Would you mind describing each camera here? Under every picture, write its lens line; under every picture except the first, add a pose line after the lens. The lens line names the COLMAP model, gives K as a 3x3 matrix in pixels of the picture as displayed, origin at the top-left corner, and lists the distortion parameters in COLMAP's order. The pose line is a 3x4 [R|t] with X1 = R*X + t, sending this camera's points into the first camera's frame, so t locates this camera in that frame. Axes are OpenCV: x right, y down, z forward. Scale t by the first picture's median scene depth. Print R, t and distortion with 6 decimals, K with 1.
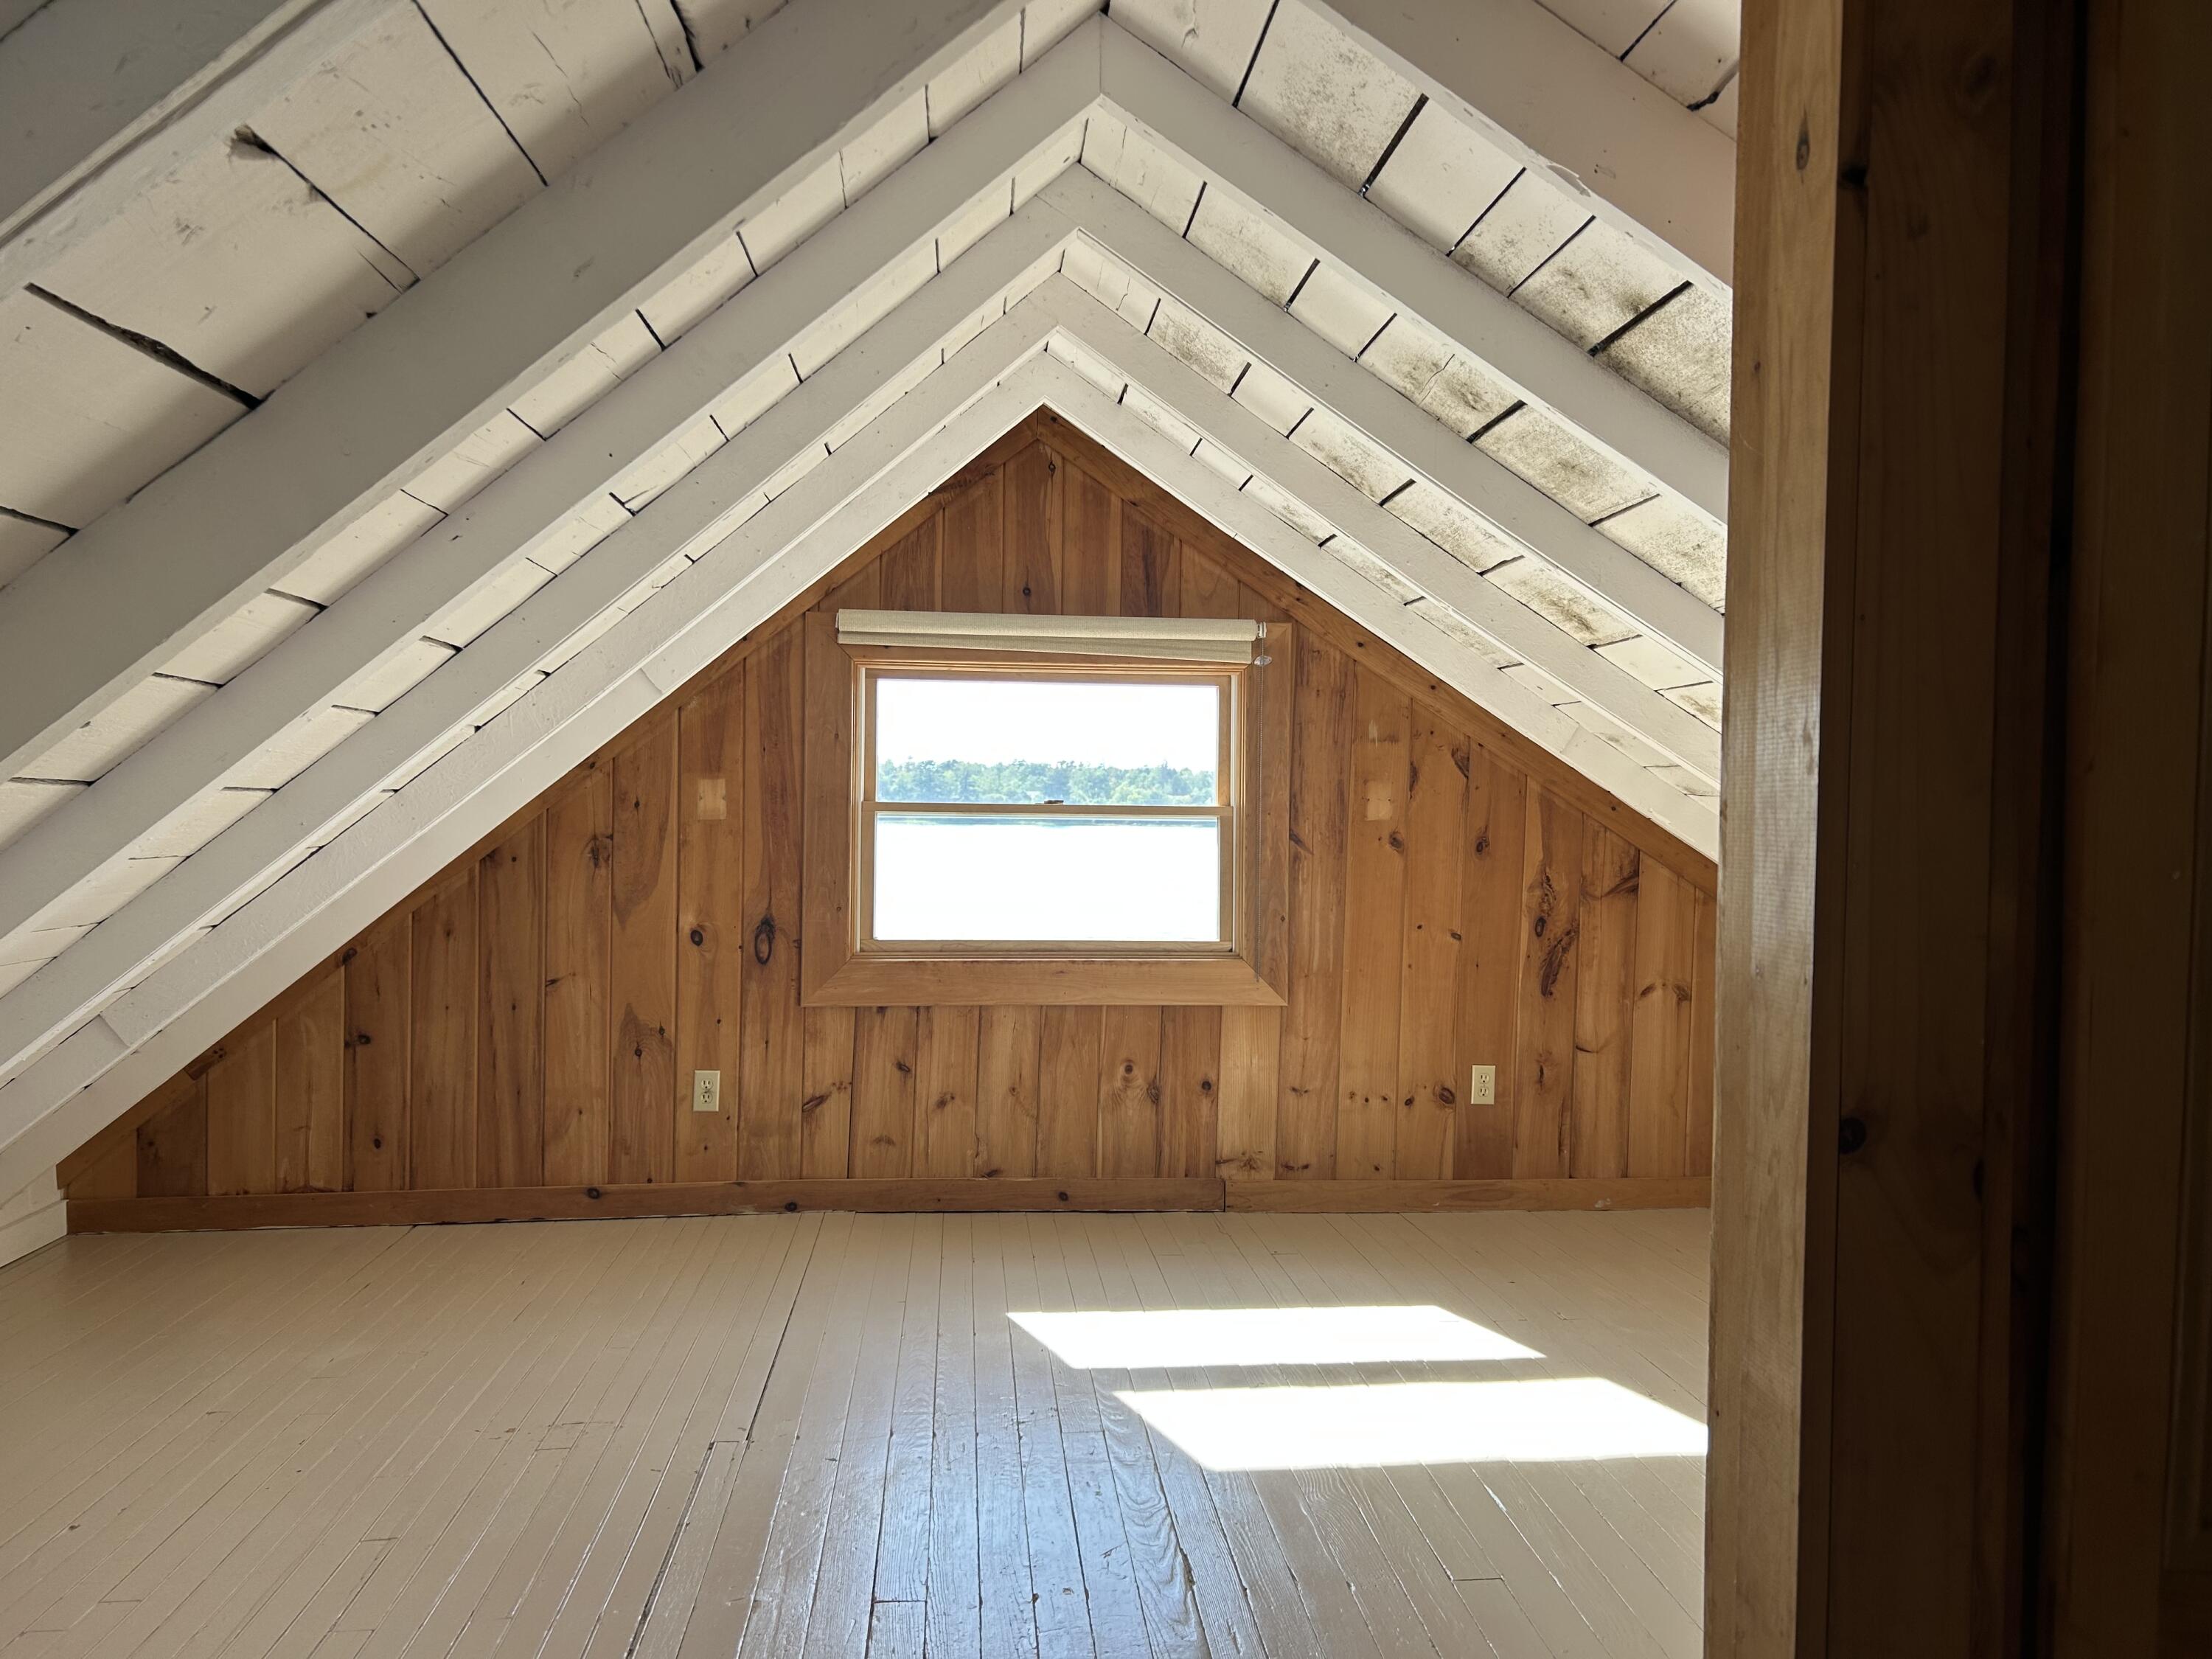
lens RADIAL K [[1666.6, 0, 1128.4], [0, 1666.6, 818.6], [0, 0, 1]] dist [0.046584, -0.057236]
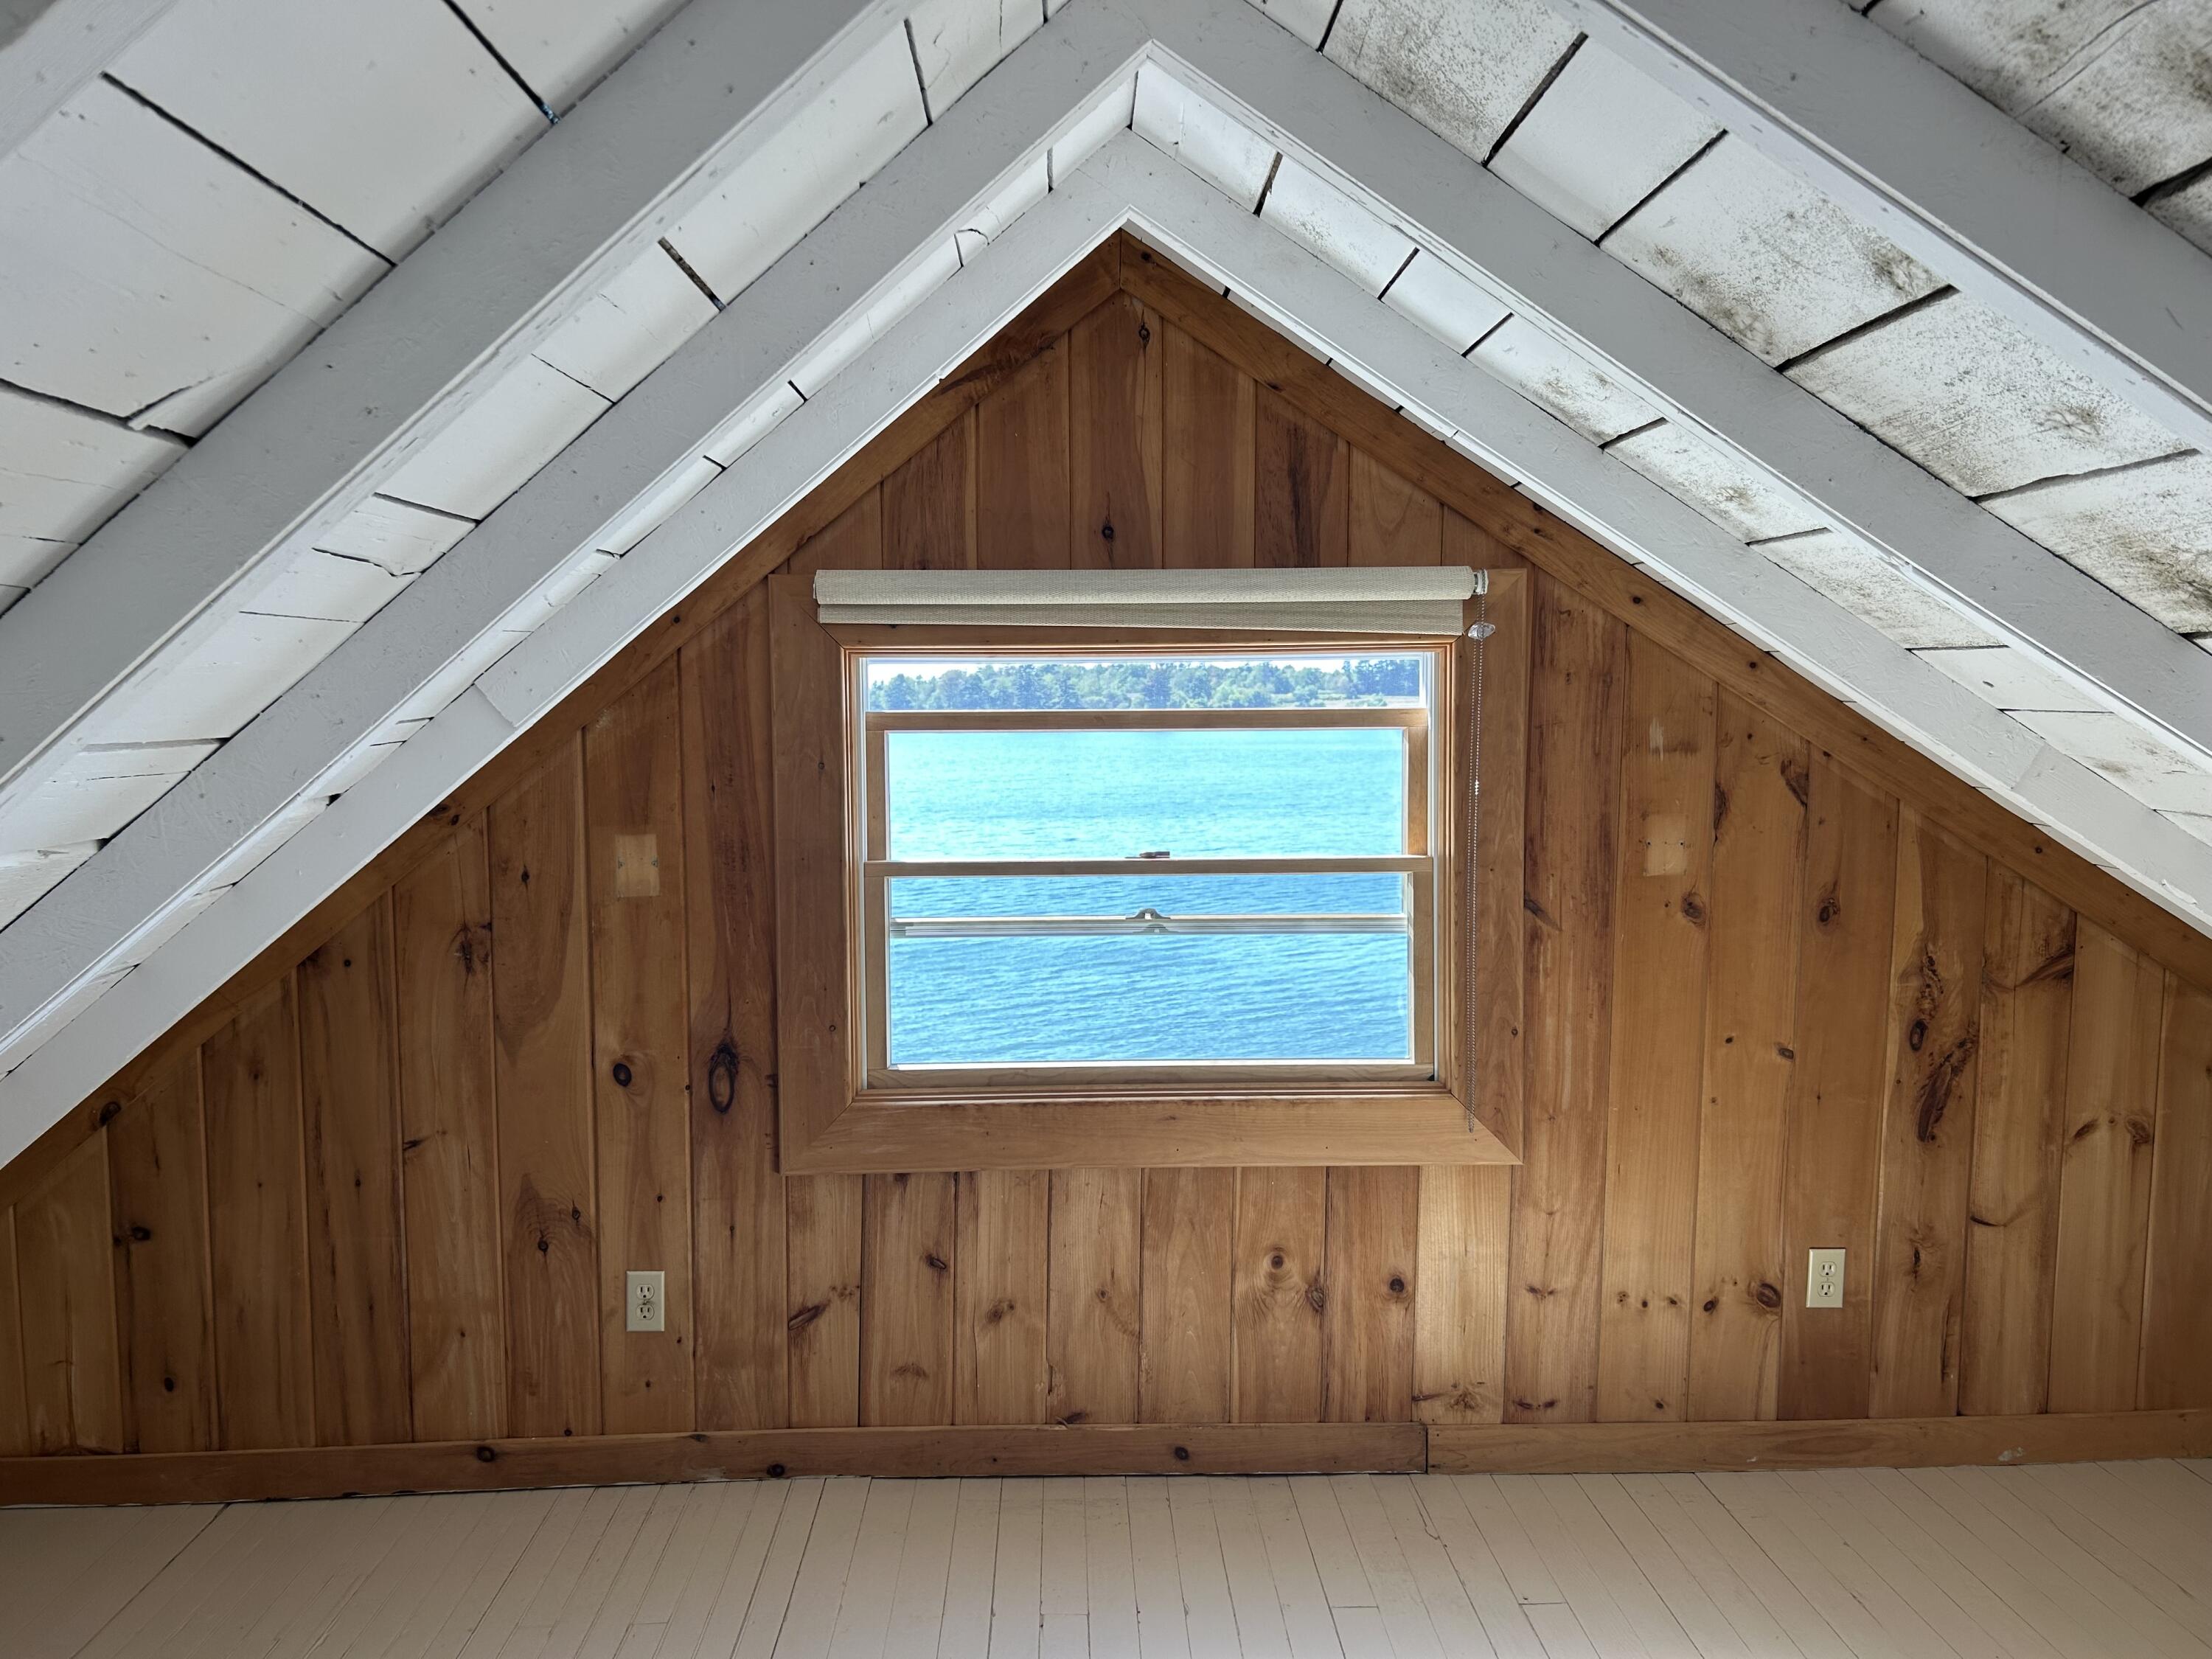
lens RADIAL K [[1666.6, 0, 1109.8], [0, 1666.6, 837.8], [0, 0, 1]] dist [0.046584, -0.057236]
pose [[0.997248, -0.014299, -0.072749, -0.015443], [0.019536, 0.997228, 0.071801, -0.065296], [0.071521, -0.073025, 0.994762, 0.353937]]
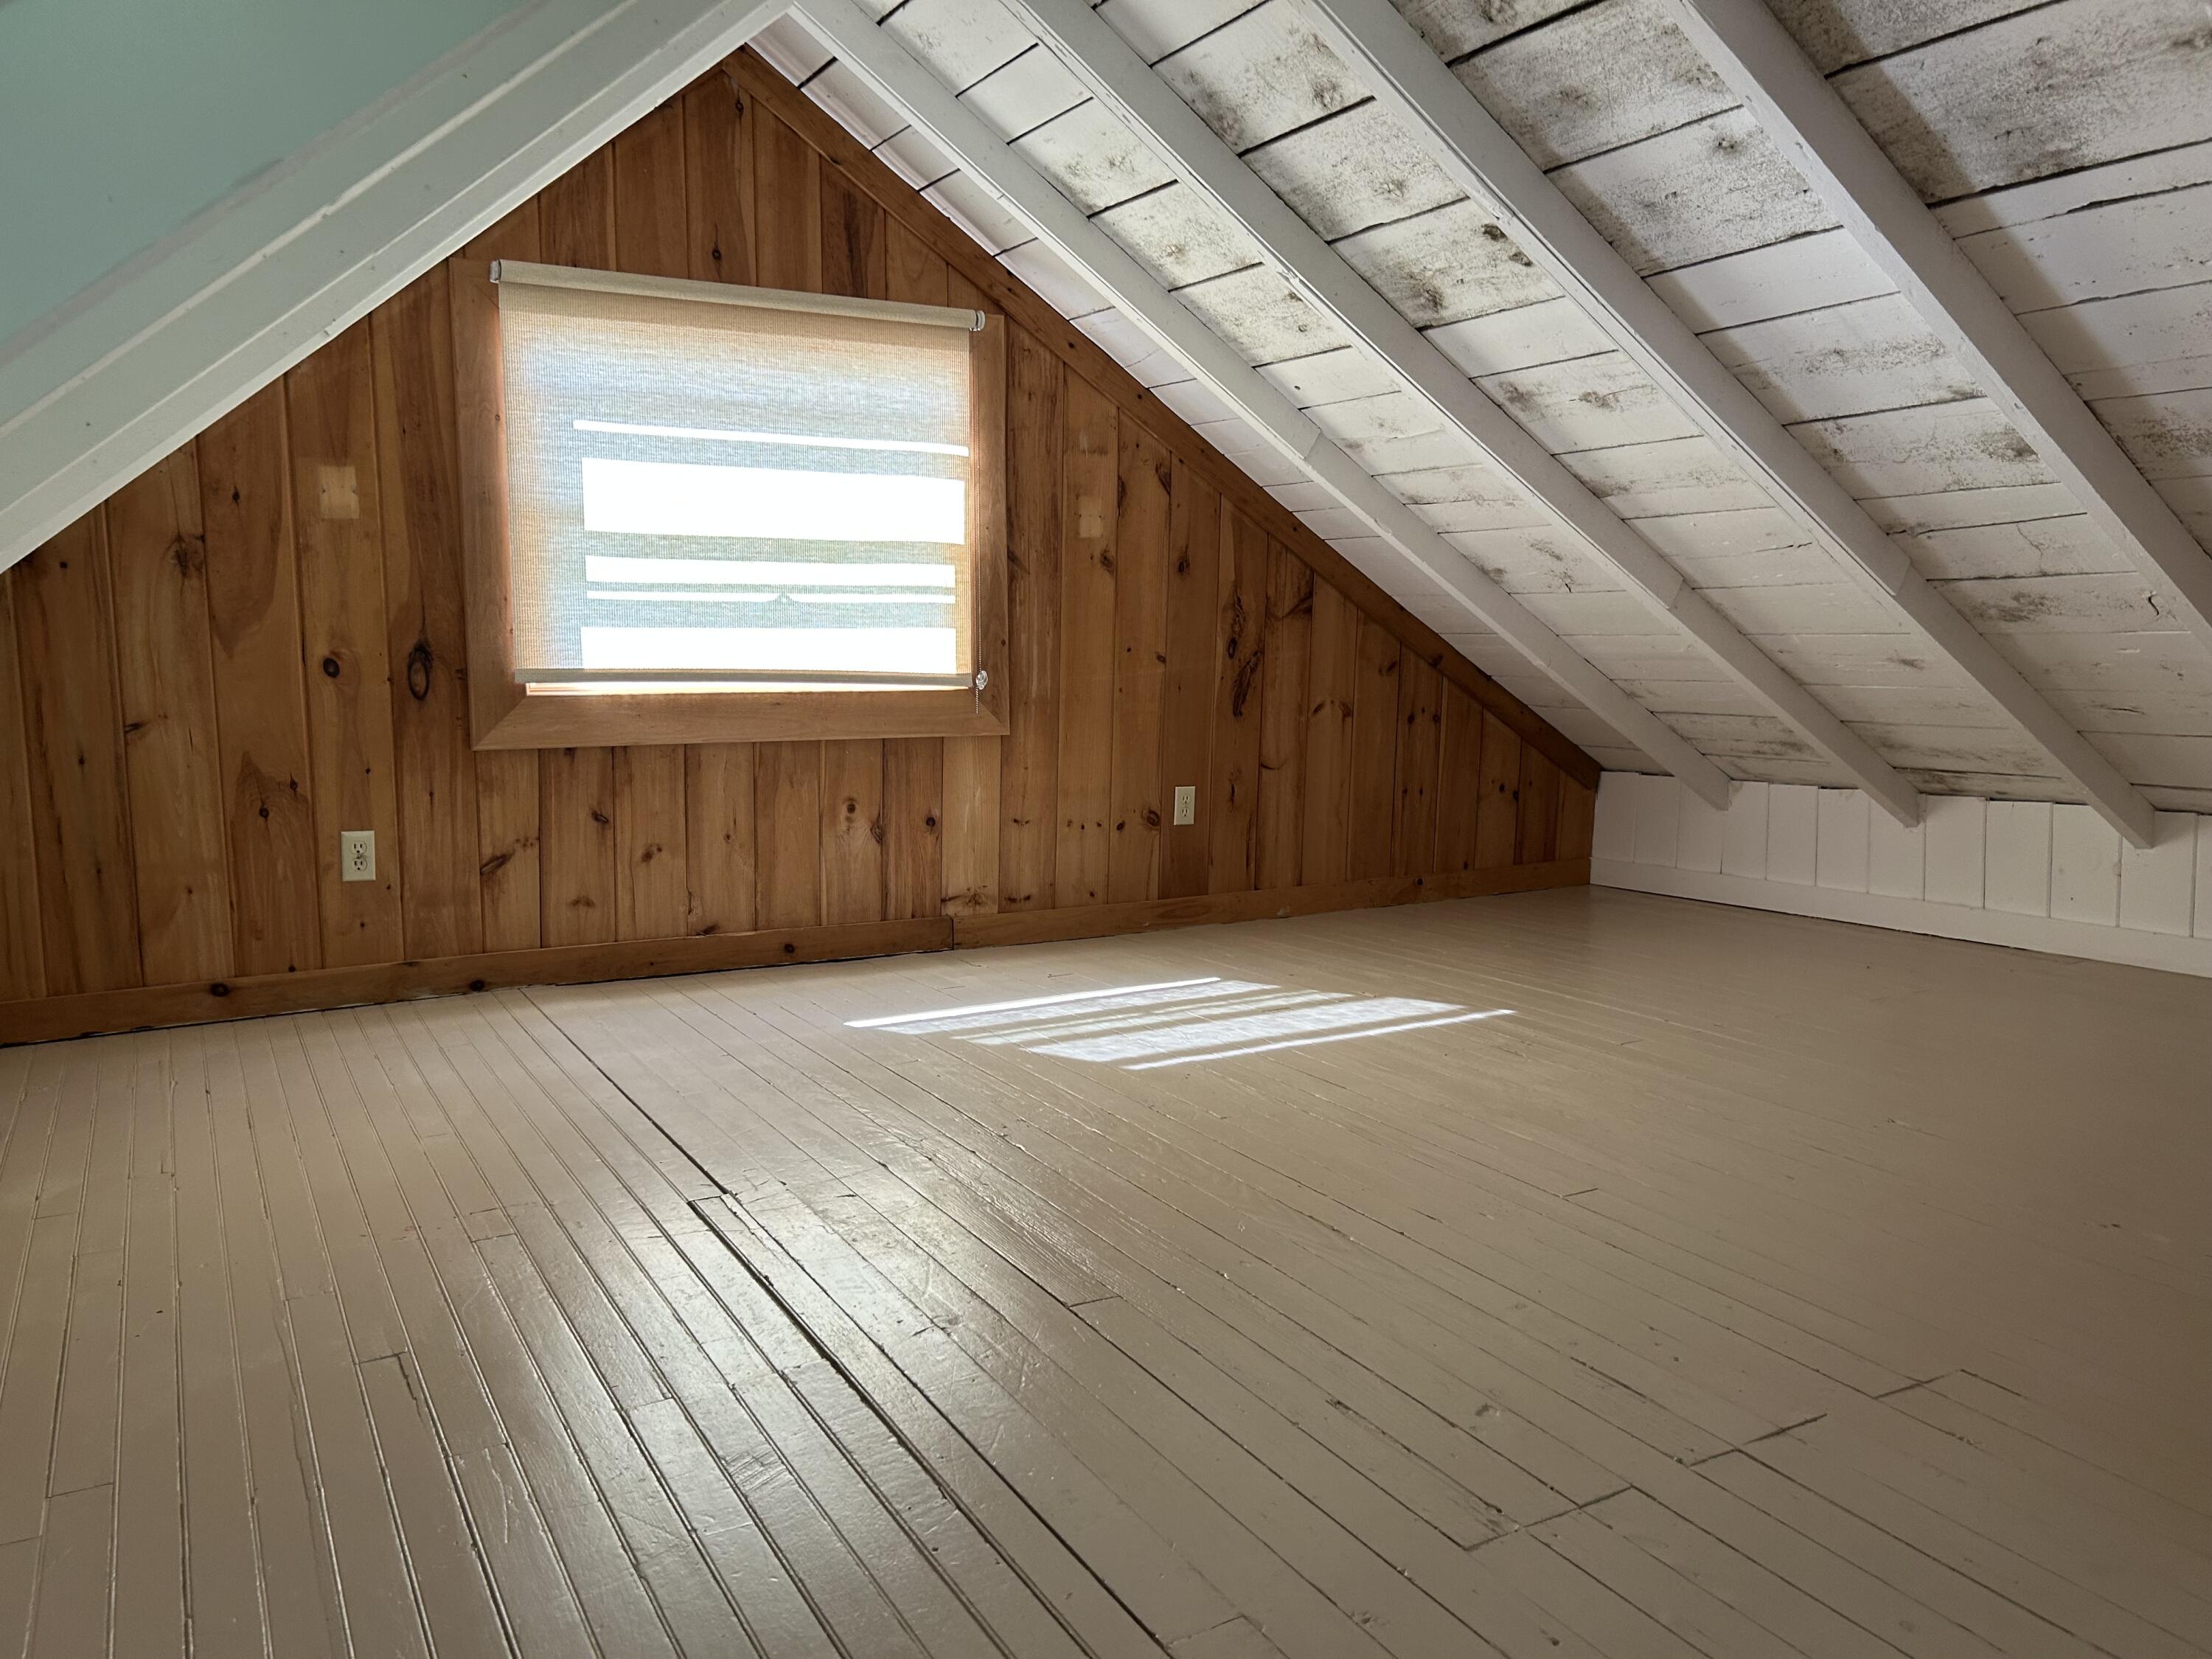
lens RADIAL K [[1666.6, 0, 1100.2], [0, 1666.6, 846.8], [0, 0, 1]] dist [0.046584, -0.057236]
pose [[0.914876, -0.061190, 0.399071, -0.243361], [0.010805, 0.991805, 0.127304, 0.056791], [-0.403590, -0.112156, 0.908040, 0.108773]]
